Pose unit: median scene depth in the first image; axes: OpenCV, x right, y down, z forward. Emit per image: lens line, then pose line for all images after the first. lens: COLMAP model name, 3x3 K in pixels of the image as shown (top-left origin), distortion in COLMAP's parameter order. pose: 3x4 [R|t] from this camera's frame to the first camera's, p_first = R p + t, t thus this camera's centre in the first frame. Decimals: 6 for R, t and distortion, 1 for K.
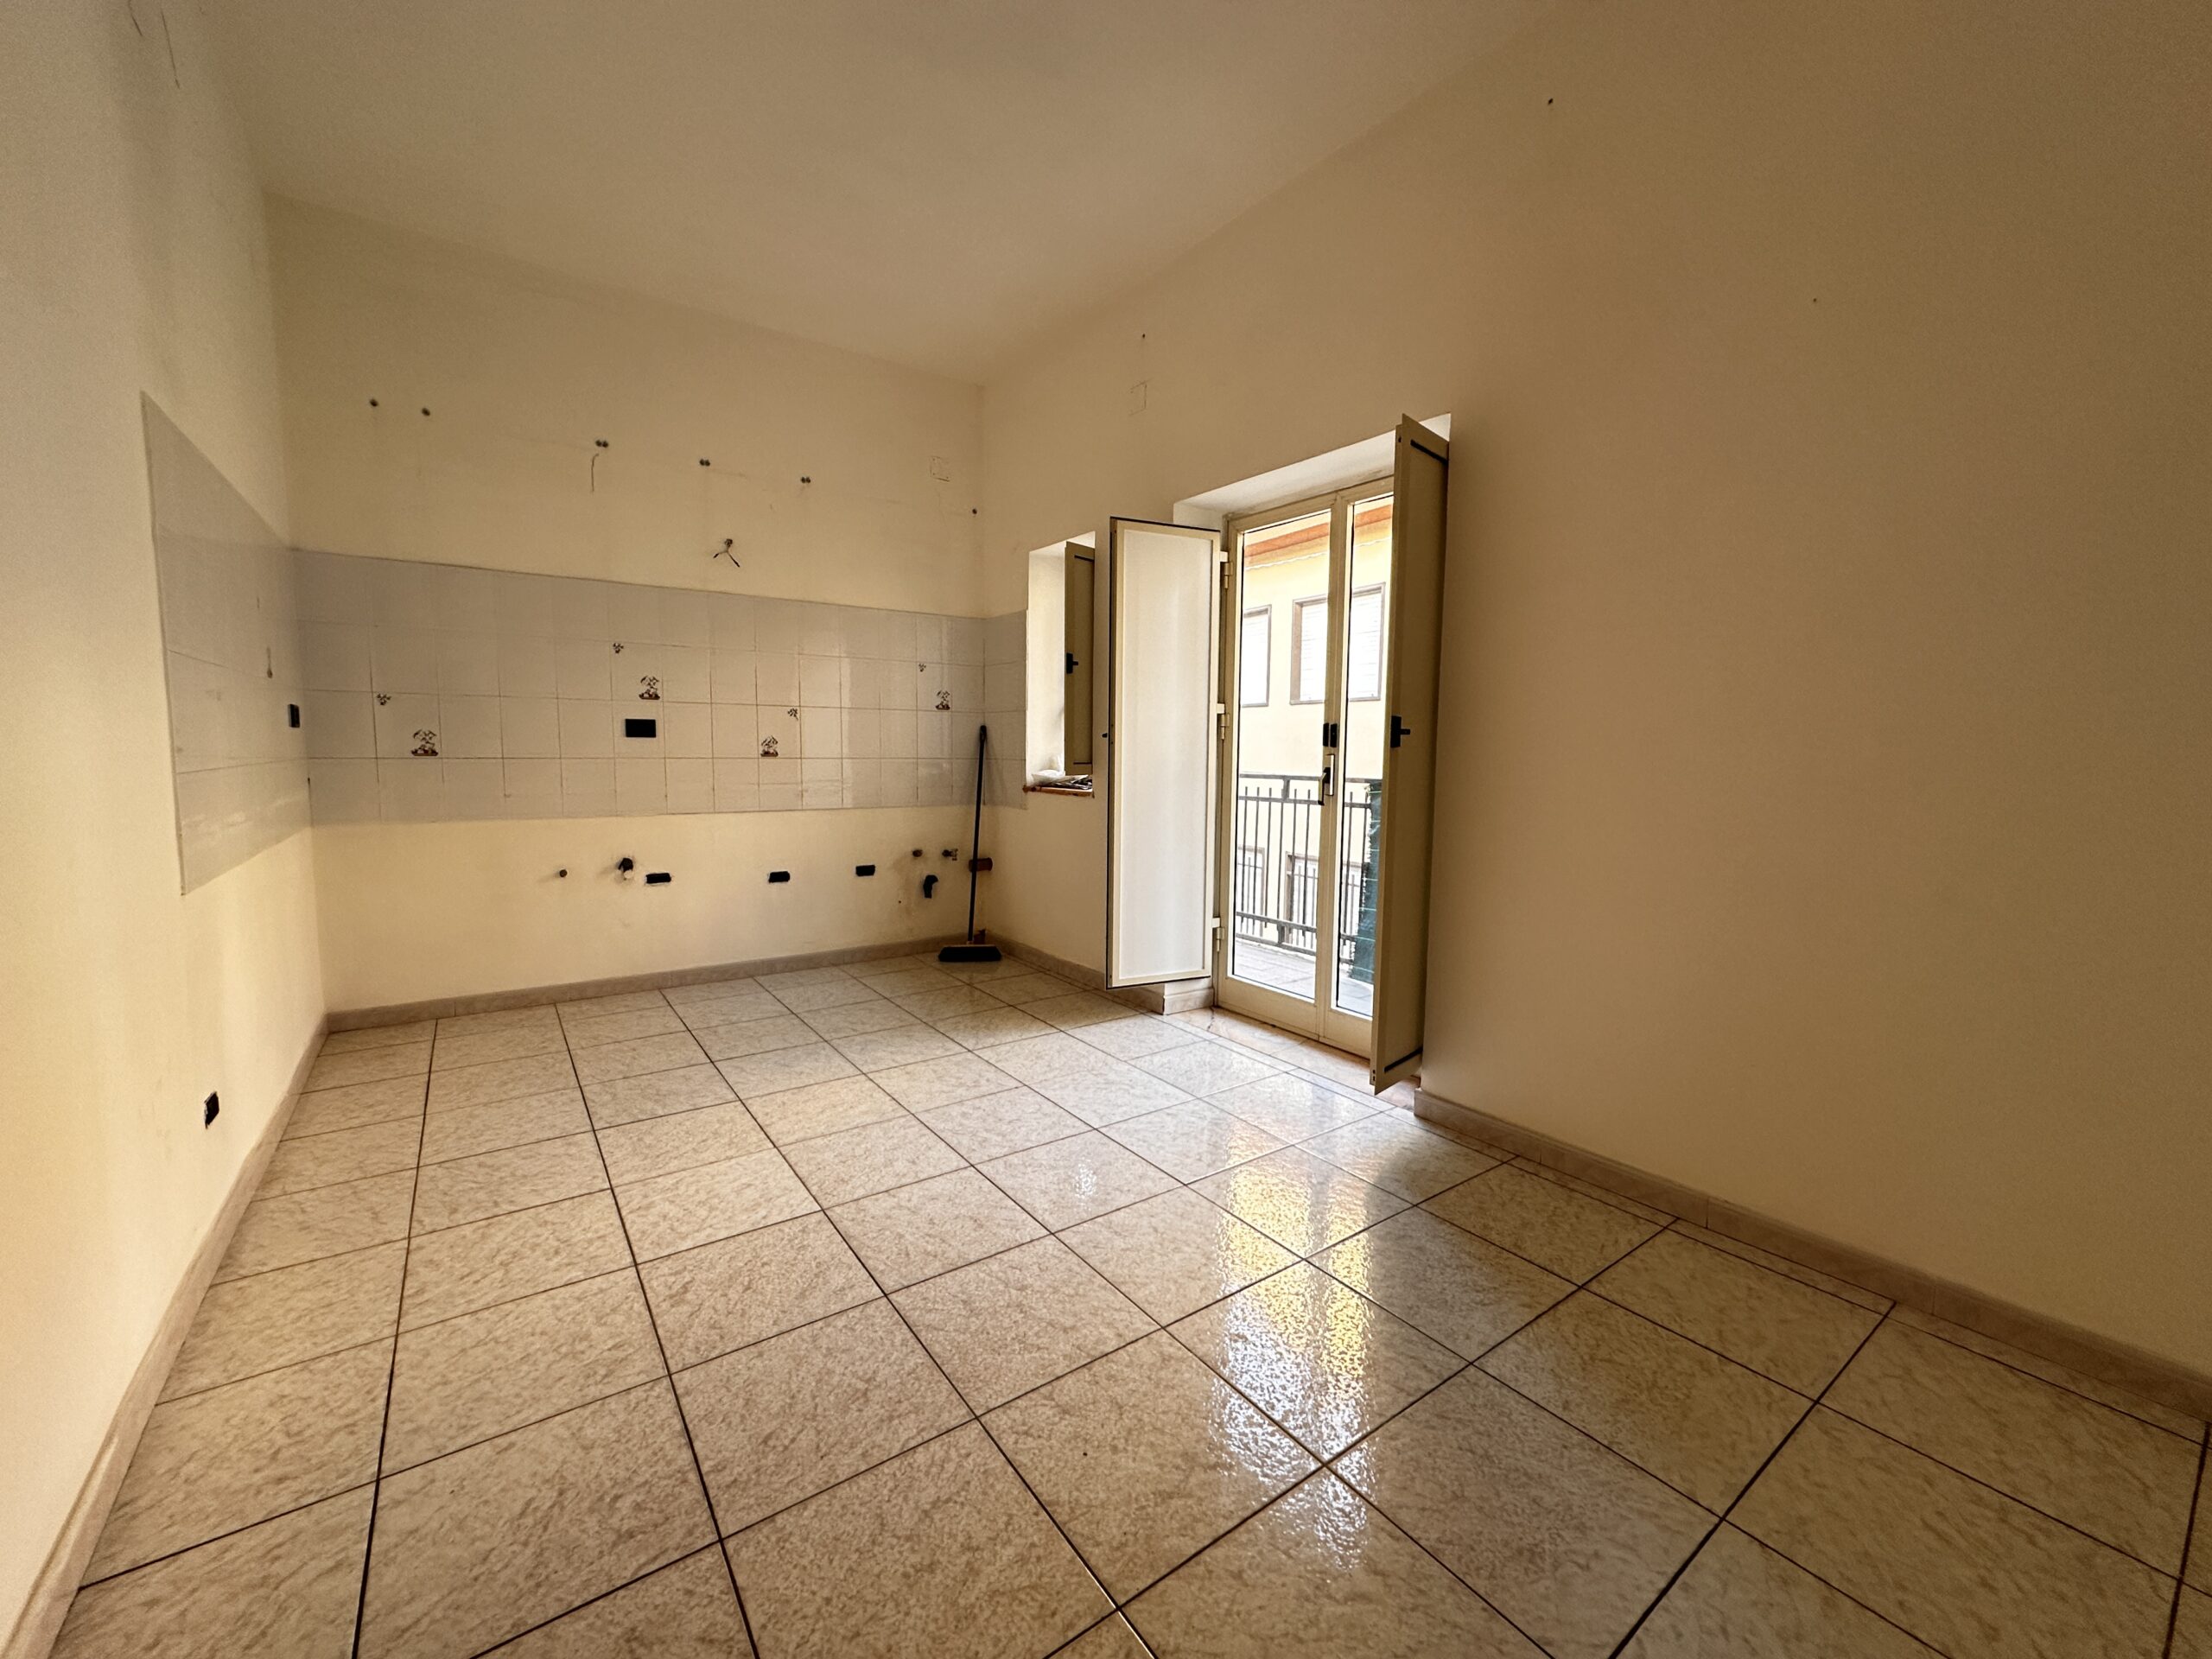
lens RADIAL K [[880.3, 0, 1106.2], [0, 880.3, 829.2], [0, 0, 1]] dist [0.000091, 0.000084]
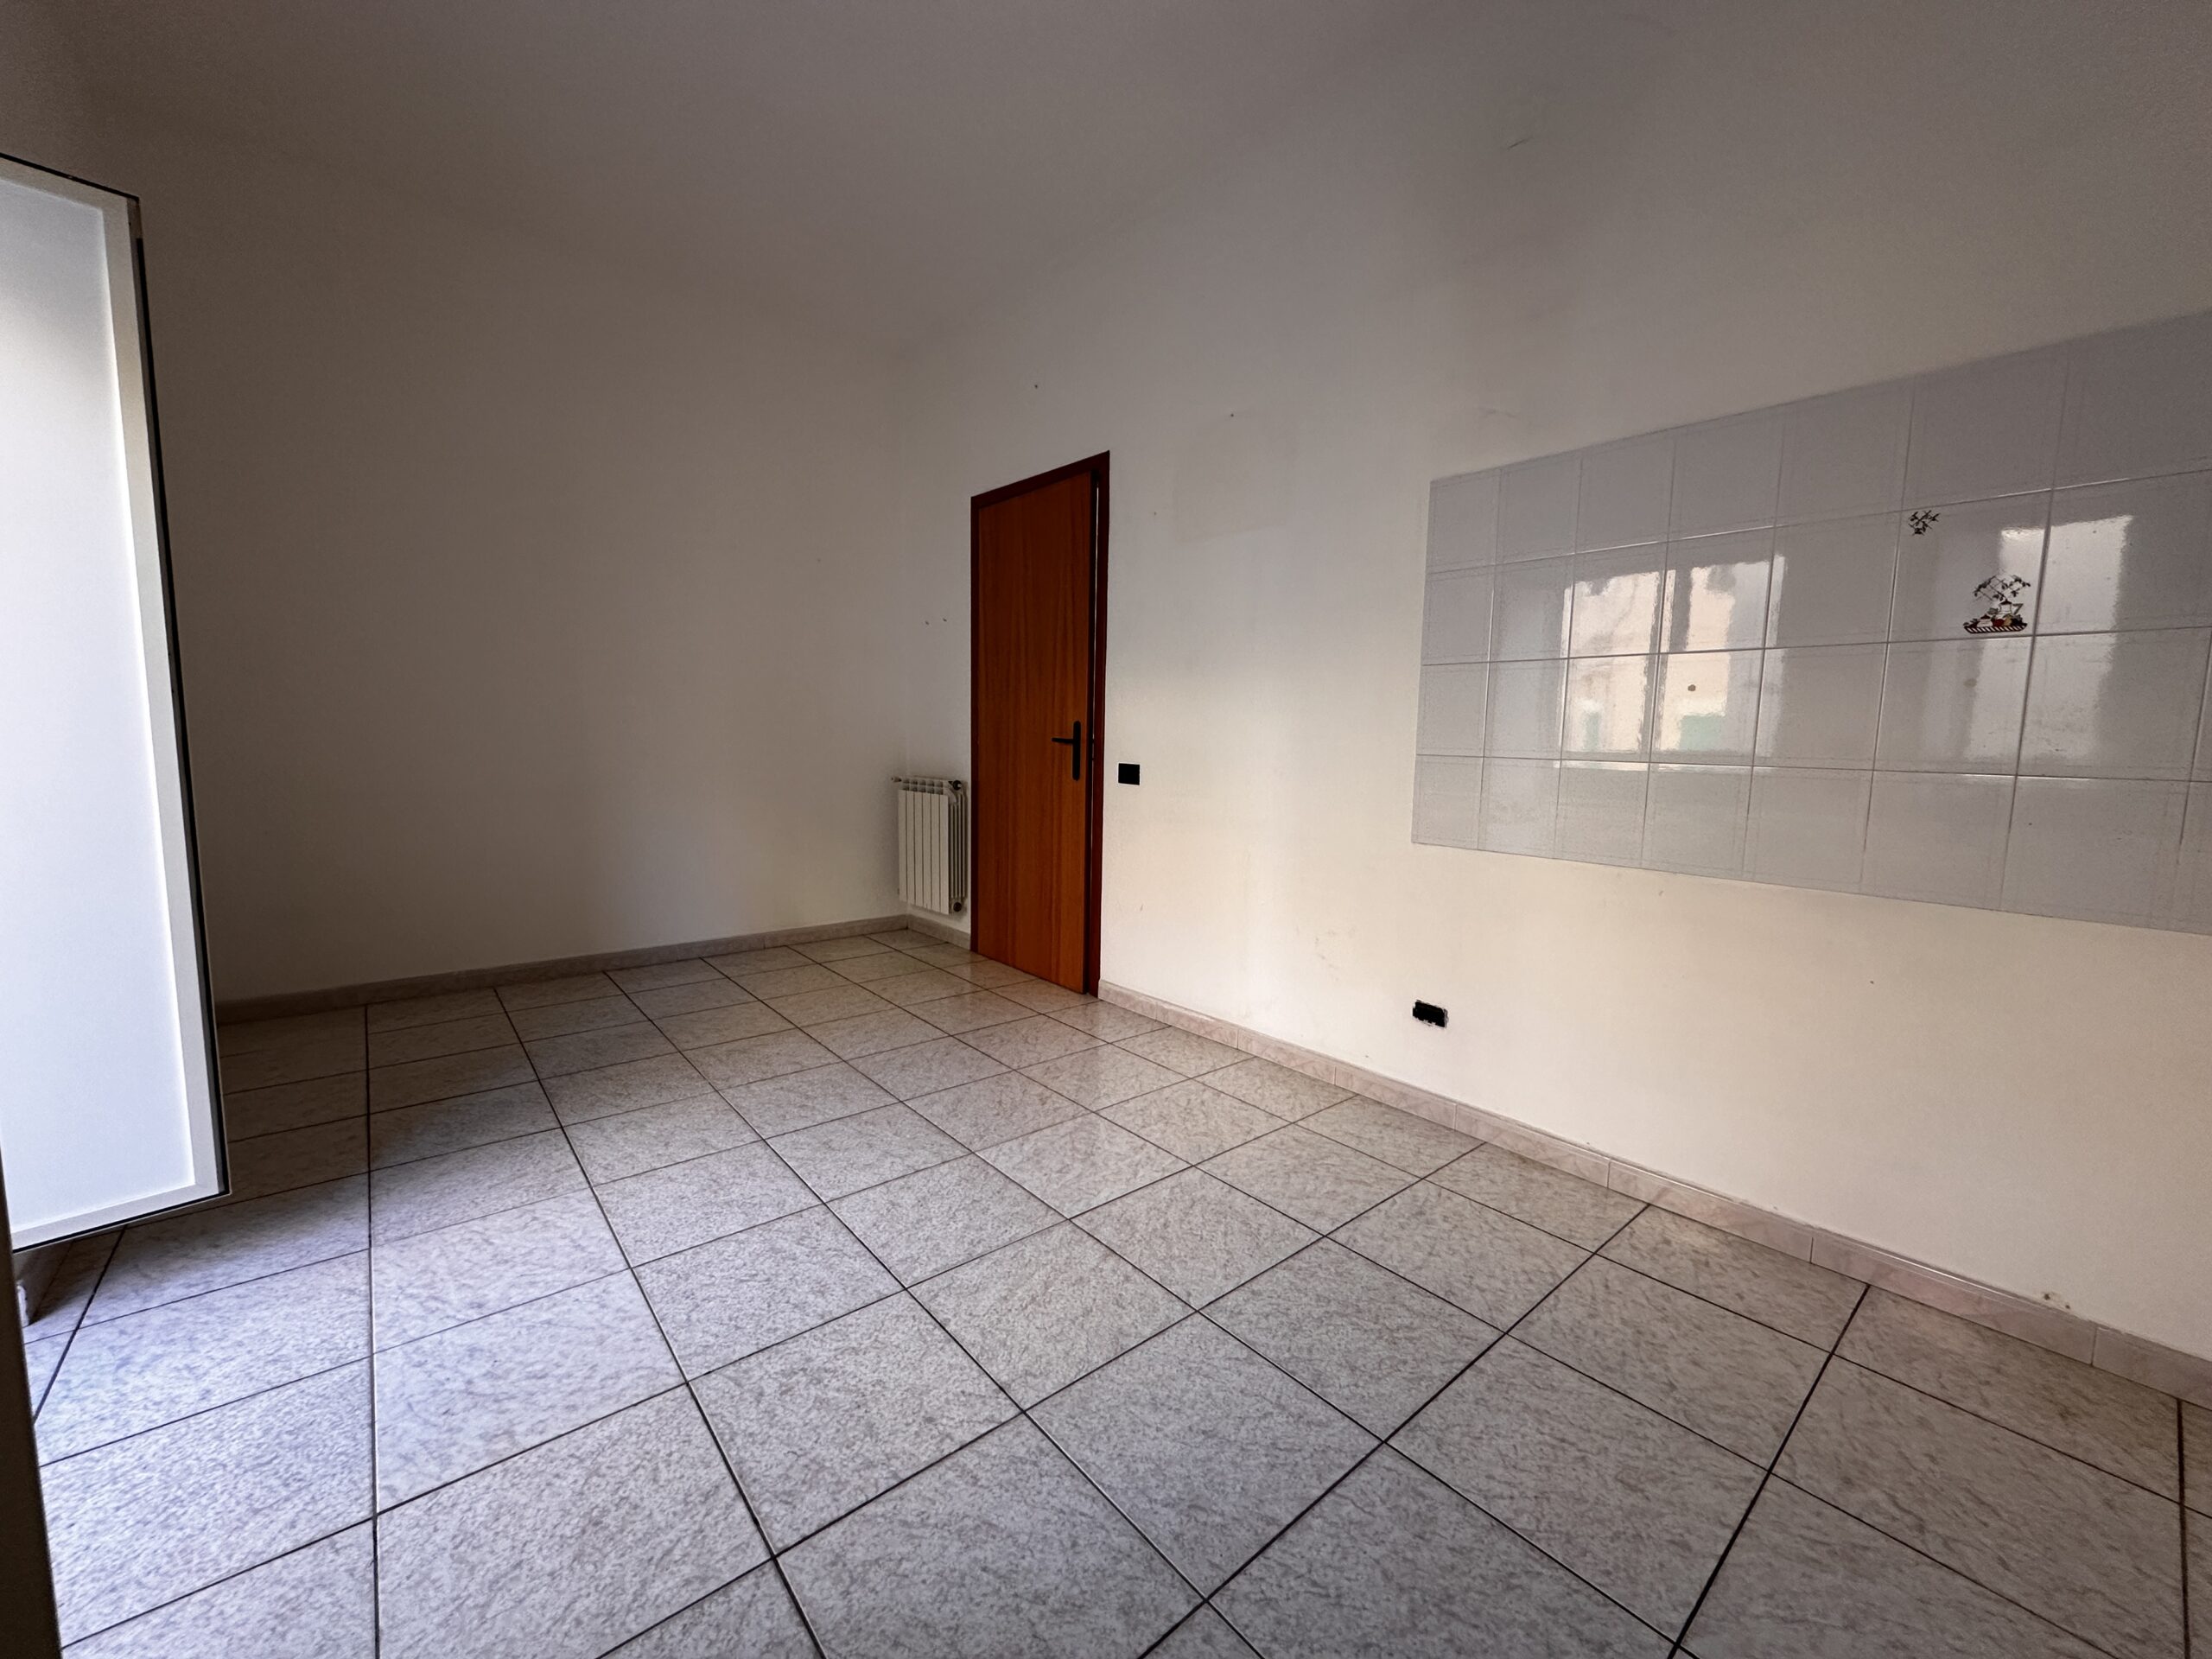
lens RADIAL K [[880.3, 0, 1106.2], [0, 880.3, 829.2], [0, 0, 1]] dist [0.000091, 0.000084]
pose [[-0.996498, -0.020790, -0.080989, -0.363410], [-0.036712, 0.979029, 0.200388, -0.165737], [0.075125, 0.202660, -0.976363, 1.854425]]
